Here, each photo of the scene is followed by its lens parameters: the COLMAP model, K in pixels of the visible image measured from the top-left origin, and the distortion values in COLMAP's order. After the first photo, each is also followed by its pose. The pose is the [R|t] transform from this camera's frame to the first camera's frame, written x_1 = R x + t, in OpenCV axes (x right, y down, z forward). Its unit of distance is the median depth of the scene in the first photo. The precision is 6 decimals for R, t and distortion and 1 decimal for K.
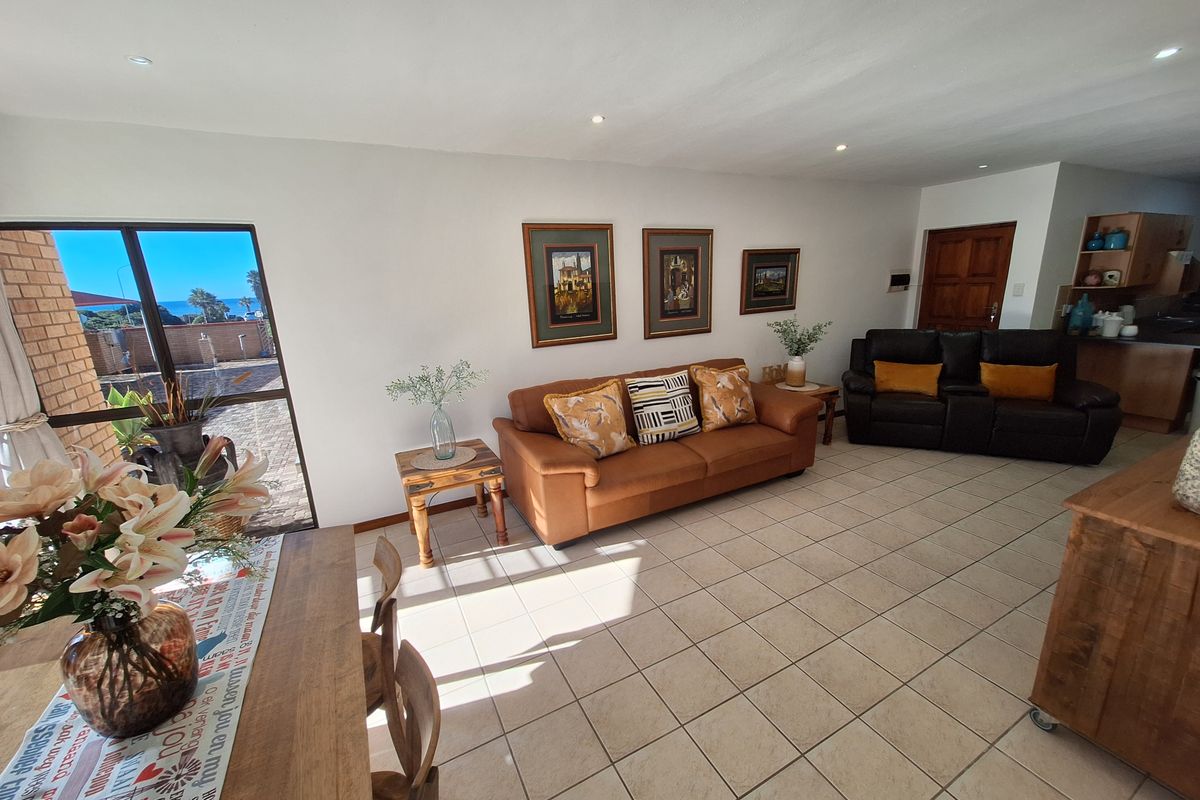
lens RADIAL K [[467.4, 0, 599.5], [0, 467.4, 404.5], [0, 0, 1]] dist [0.000655, 0.000061]
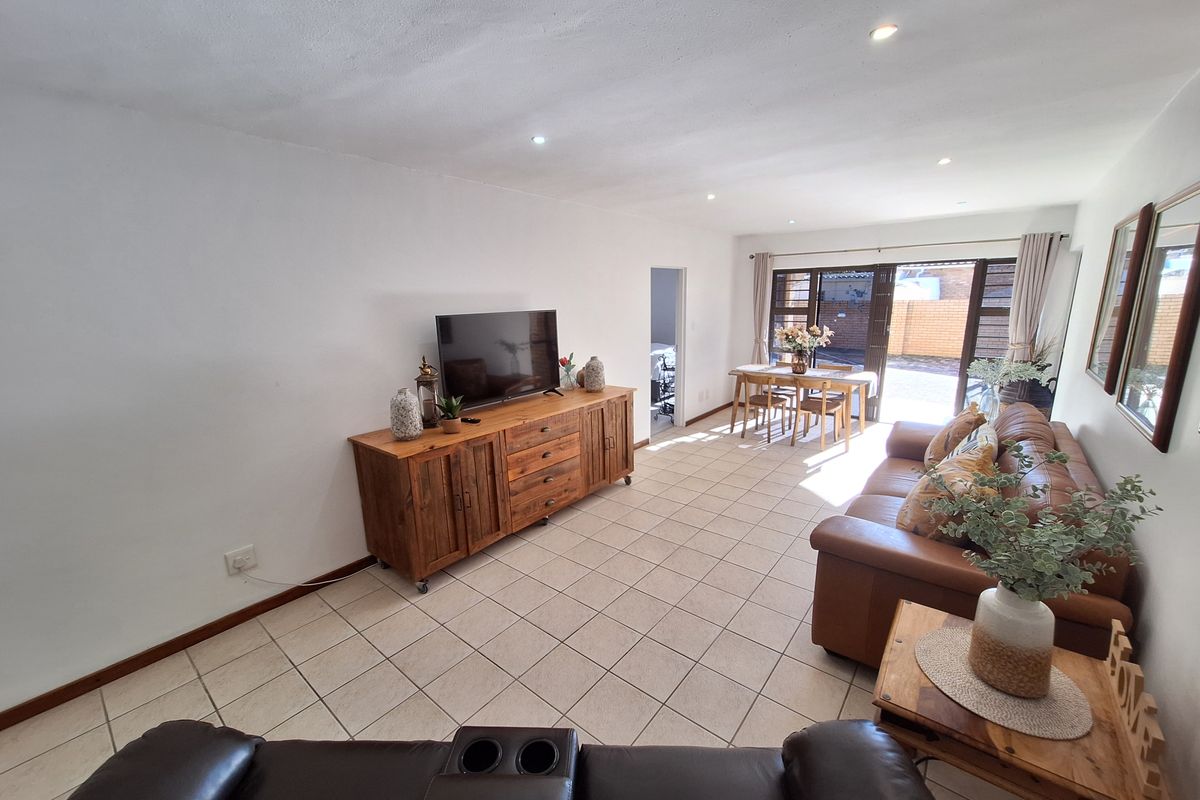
lens RADIAL K [[472.7, 0, 600.0], [0, 472.7, 400.0], [0, 0, 1]] dist [0.000101, 0.000000]
pose [[-0.919651, 0.141113, -0.366509, 1.373557], [-0.042168, 0.892345, 0.449380, -0.614664], [0.390465, 0.428728, -0.814696, 2.000745]]
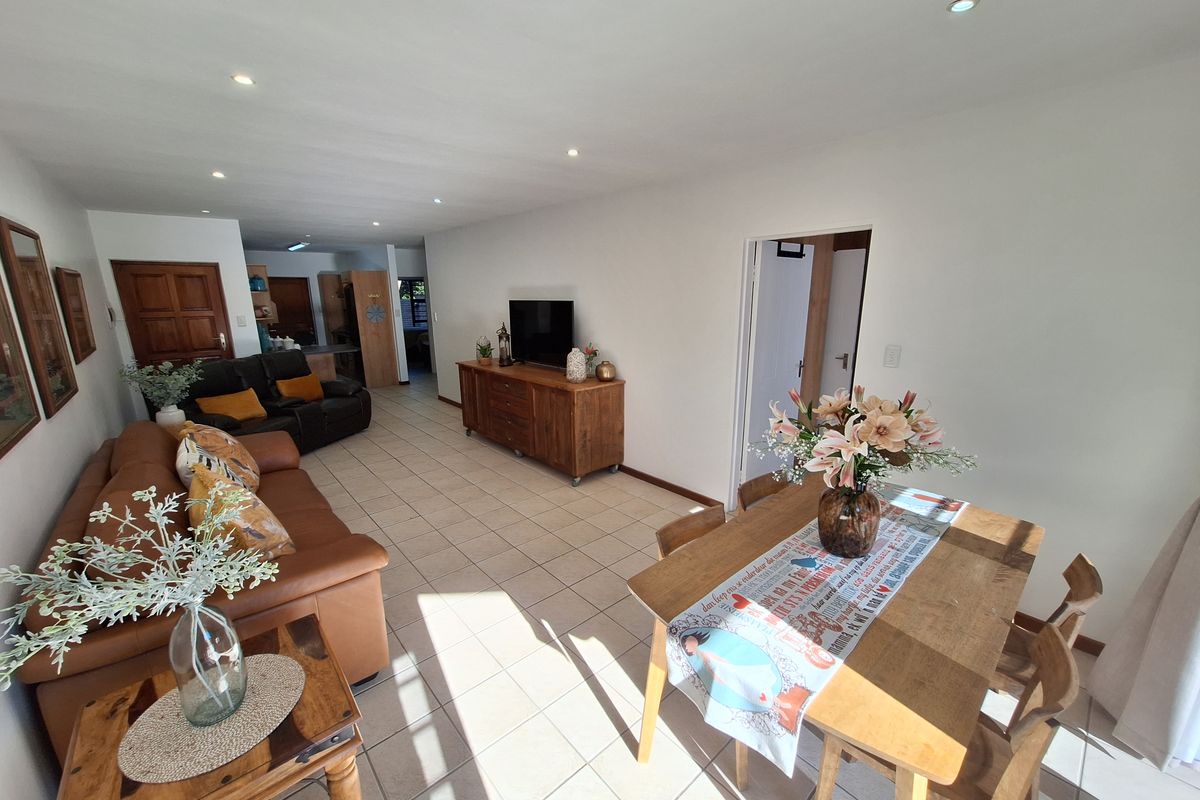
lens RADIAL K [[472.7, 0, 600.0], [0, 472.7, 400.0], [0, 0, 1]] dist [0.000101, 0.000000]
pose [[-0.233711, -0.175469, 0.956342, -0.960876], [0.265617, 0.934646, 0.236399, -0.197647], [-0.935322, 0.309270, -0.171829, 0.821060]]
